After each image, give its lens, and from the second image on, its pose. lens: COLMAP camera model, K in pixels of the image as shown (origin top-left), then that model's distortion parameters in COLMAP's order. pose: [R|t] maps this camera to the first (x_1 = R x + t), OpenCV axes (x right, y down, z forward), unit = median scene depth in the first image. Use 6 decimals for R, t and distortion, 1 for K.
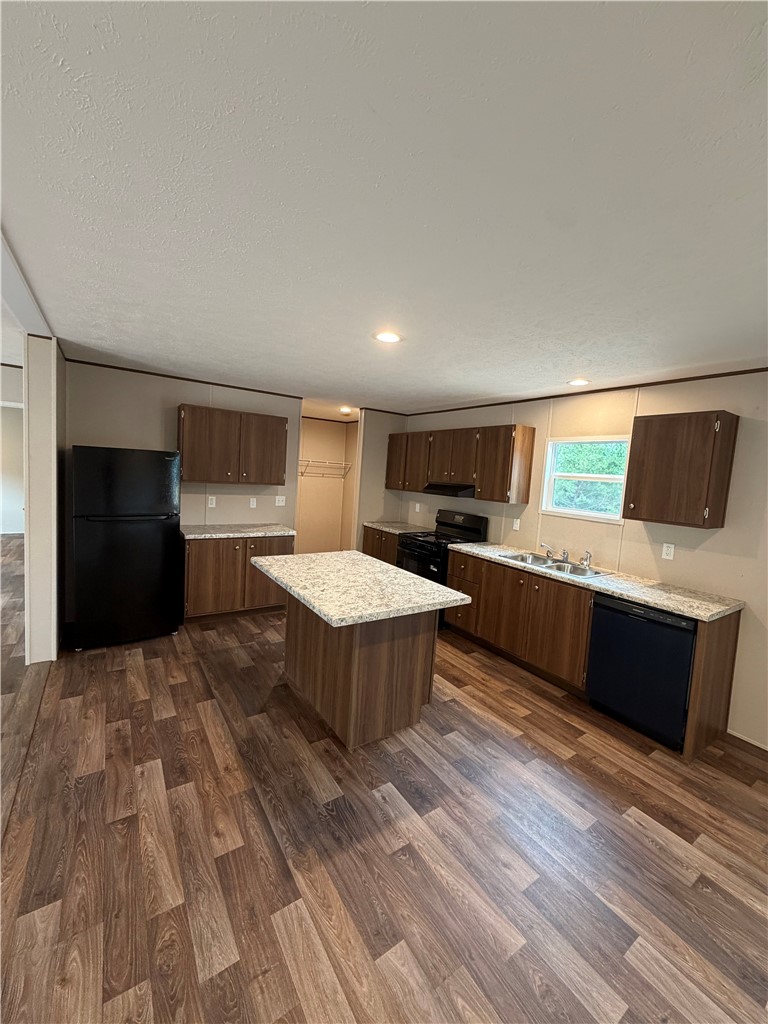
lens RADIAL K [[405.8, 0, 384.8], [0, 405.8, 509.6], [0, 0, 1]] dist [0.000877, 0.000430]
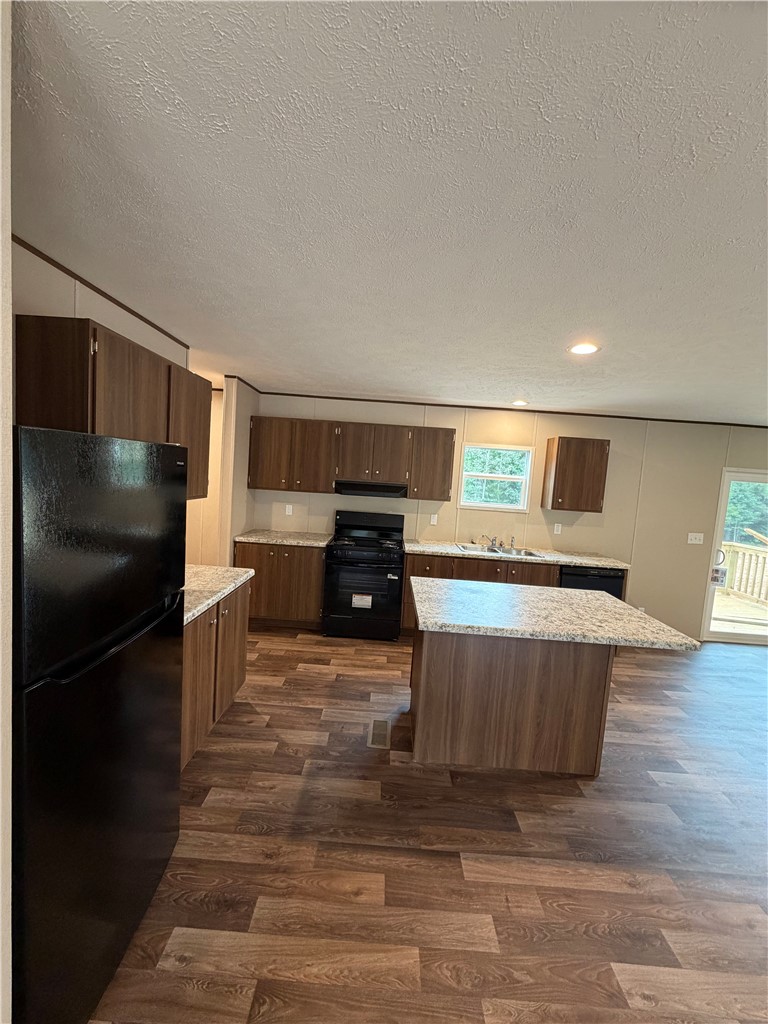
lens RADIAL K [[405.8, 0, 380.0], [0, 405.8, 510.5], [0, 0, 1]] dist [0.000877, 0.000430]
pose [[0.575789, -0.095848, 0.811961, -0.738218], [0.044766, 0.995311, 0.085747, -0.100562], [-0.816372, -0.013024, 0.577380, 0.570470]]
